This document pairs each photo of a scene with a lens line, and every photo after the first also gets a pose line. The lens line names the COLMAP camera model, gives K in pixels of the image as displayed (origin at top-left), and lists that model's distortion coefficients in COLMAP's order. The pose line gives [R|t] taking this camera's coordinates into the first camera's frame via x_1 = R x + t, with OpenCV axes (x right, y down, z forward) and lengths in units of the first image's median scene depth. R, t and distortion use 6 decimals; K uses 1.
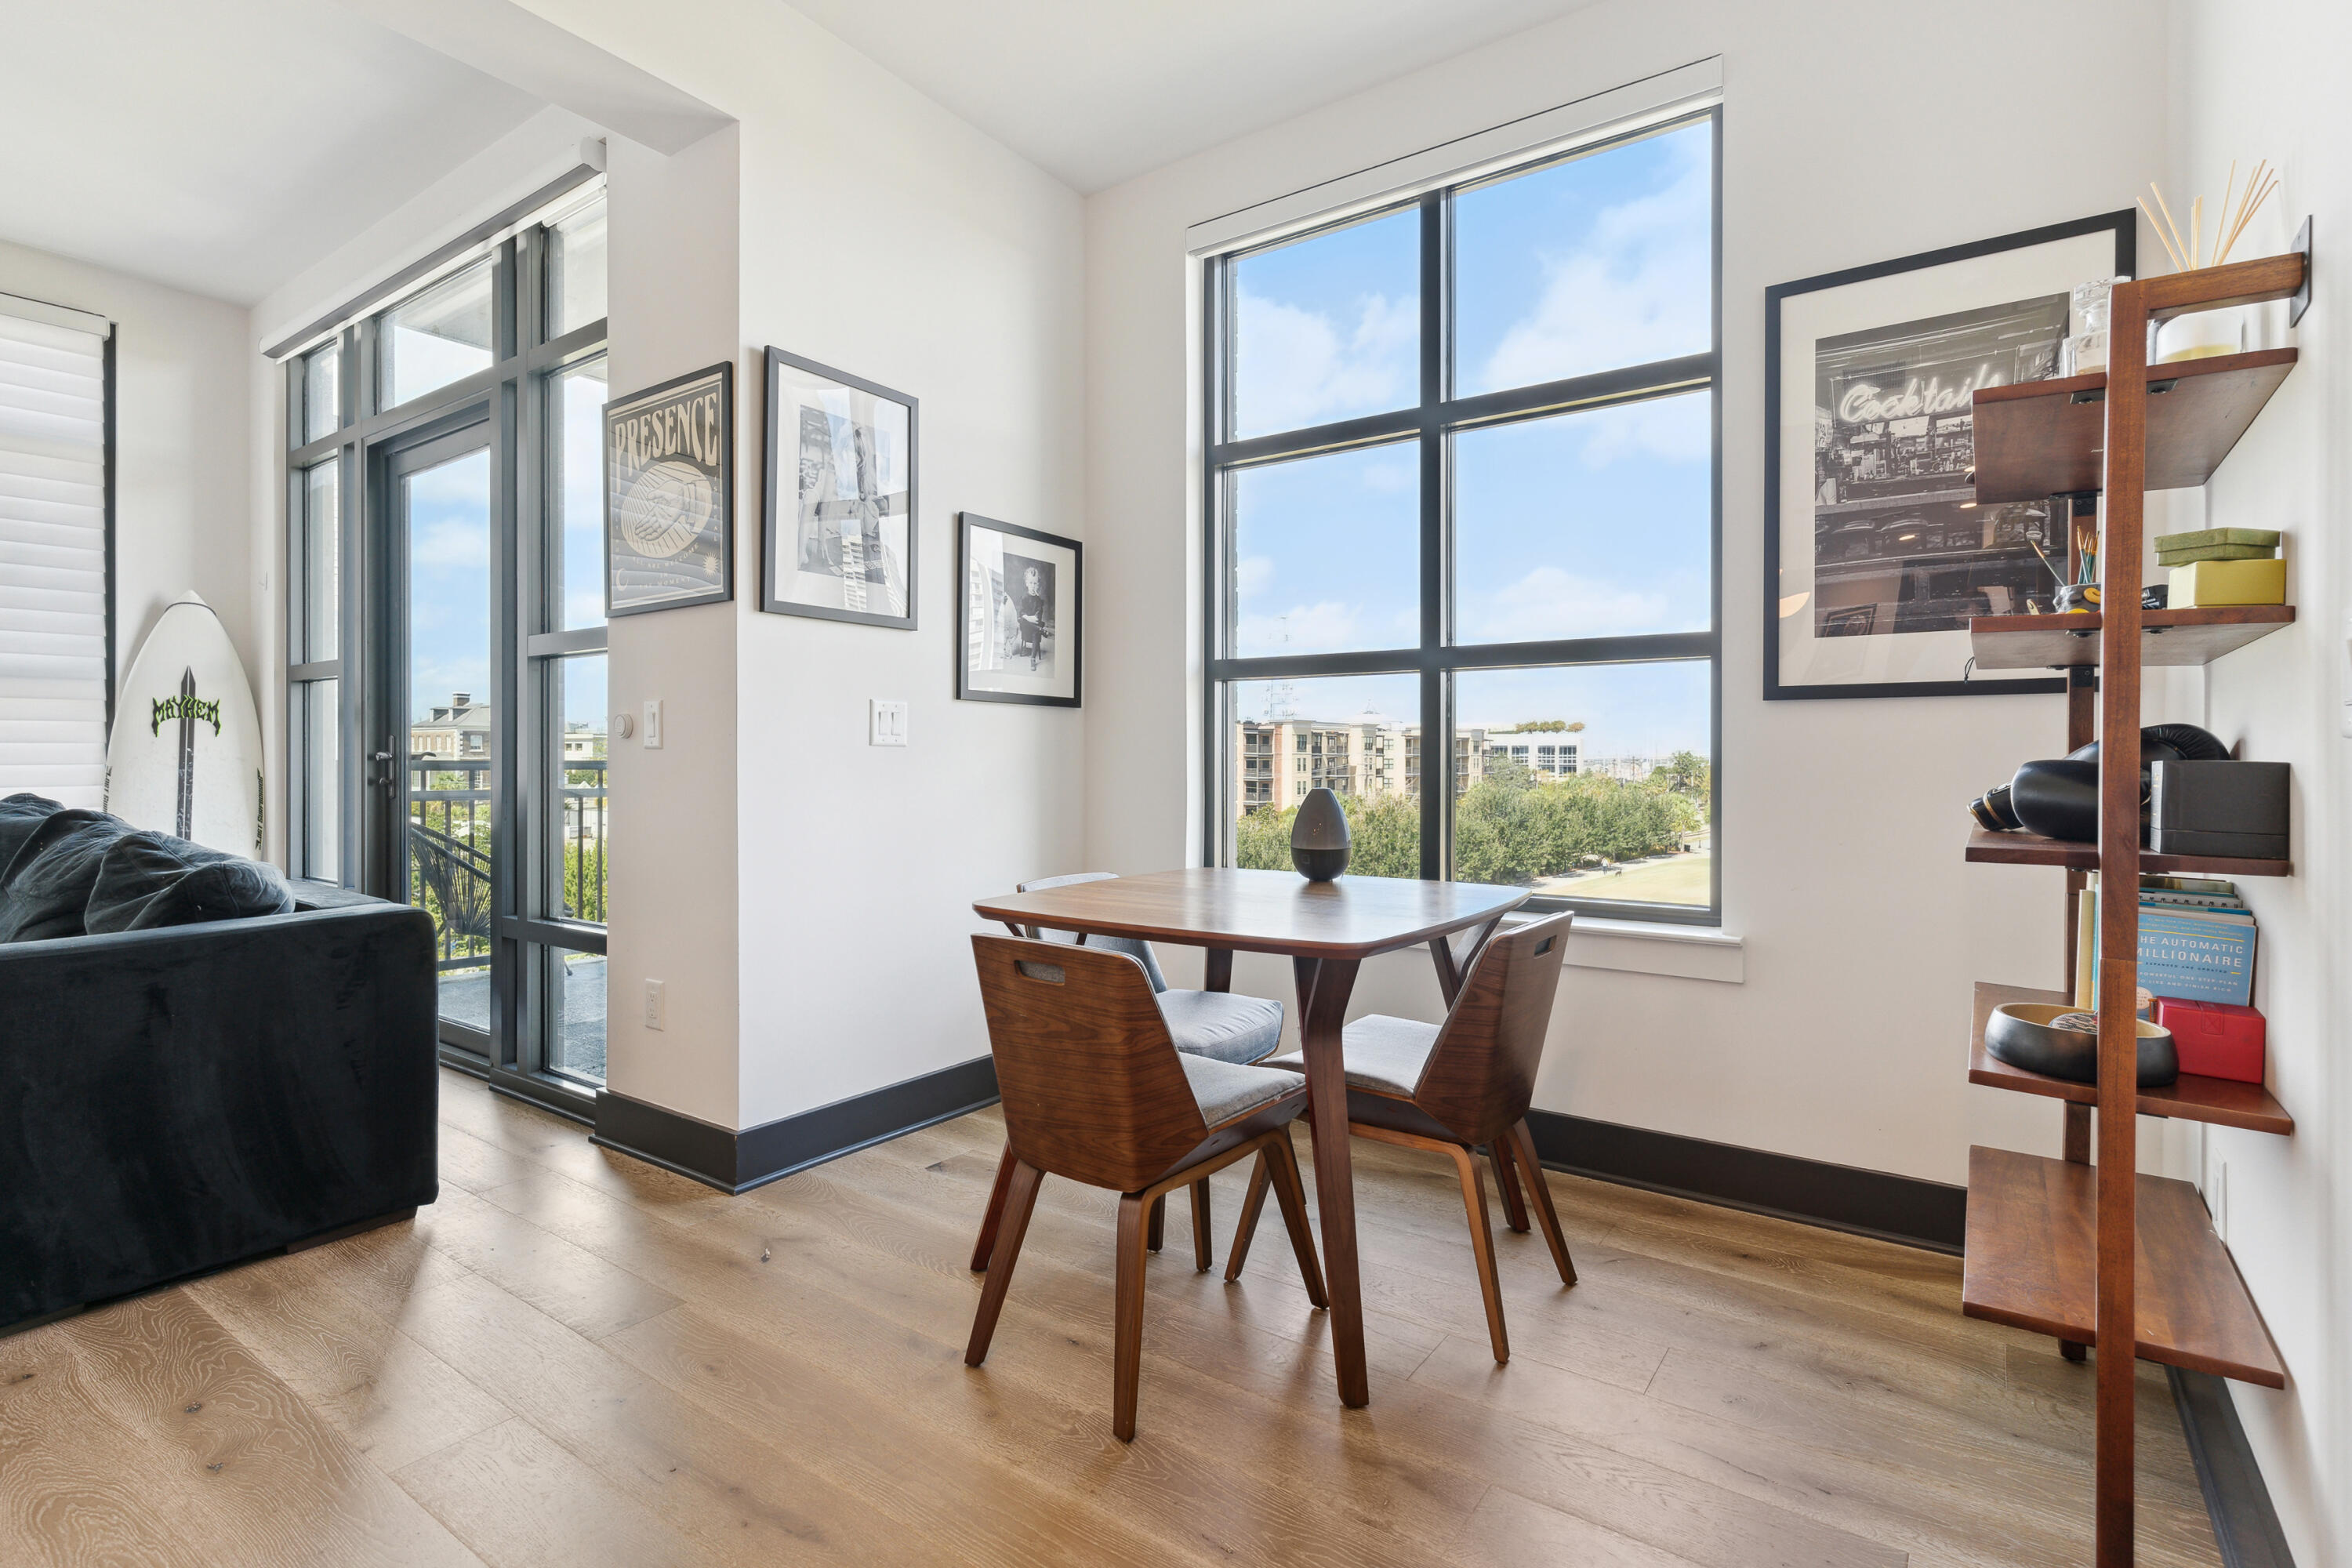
lens RADIAL K [[1148.0, 0, 1169.6], [0, 1148.0, 766.4], [0, 0, 1]] dist [0.001037, 0.001959]
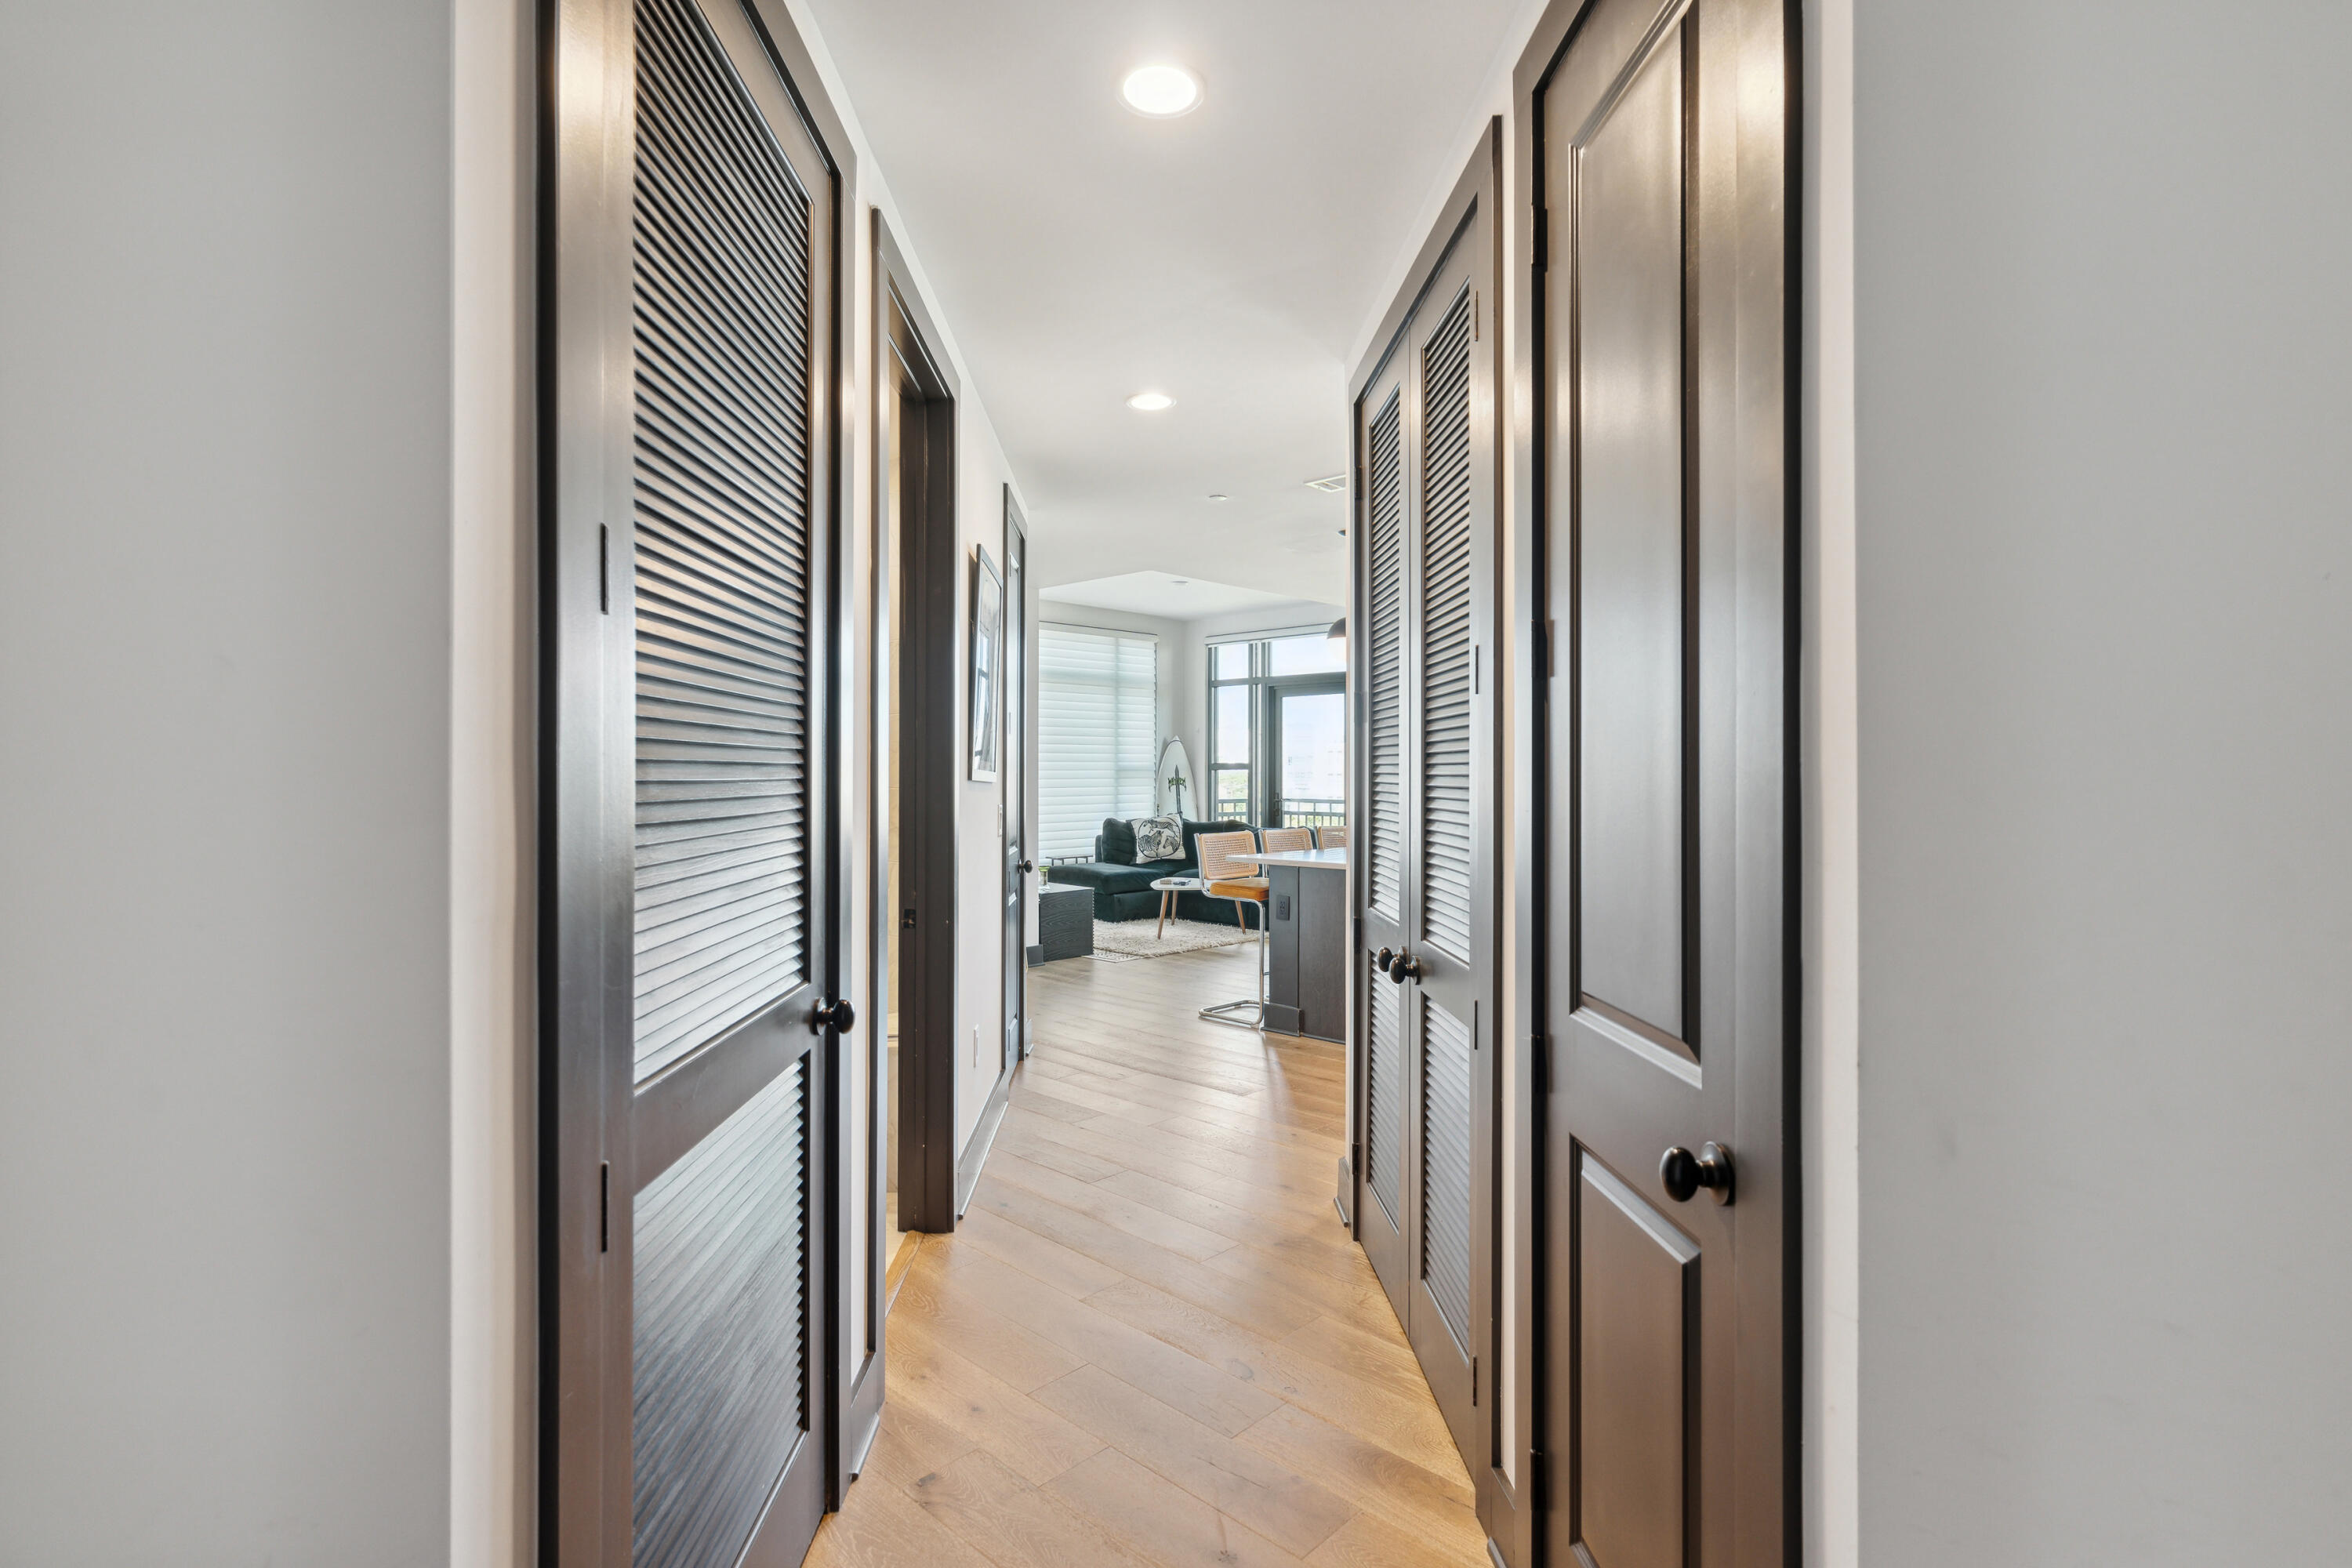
lens RADIAL K [[1148.0, 0, 1197.5], [0, 1148.0, 774.9], [0, 0, 1]] dist [0.001037, 0.001959]
pose [[0.993831, 0.001238, -0.110896, -0.804811], [-0.001860, 0.999983, -0.005508, -0.077516], [0.110888, 0.005680, 0.993817, -2.431163]]
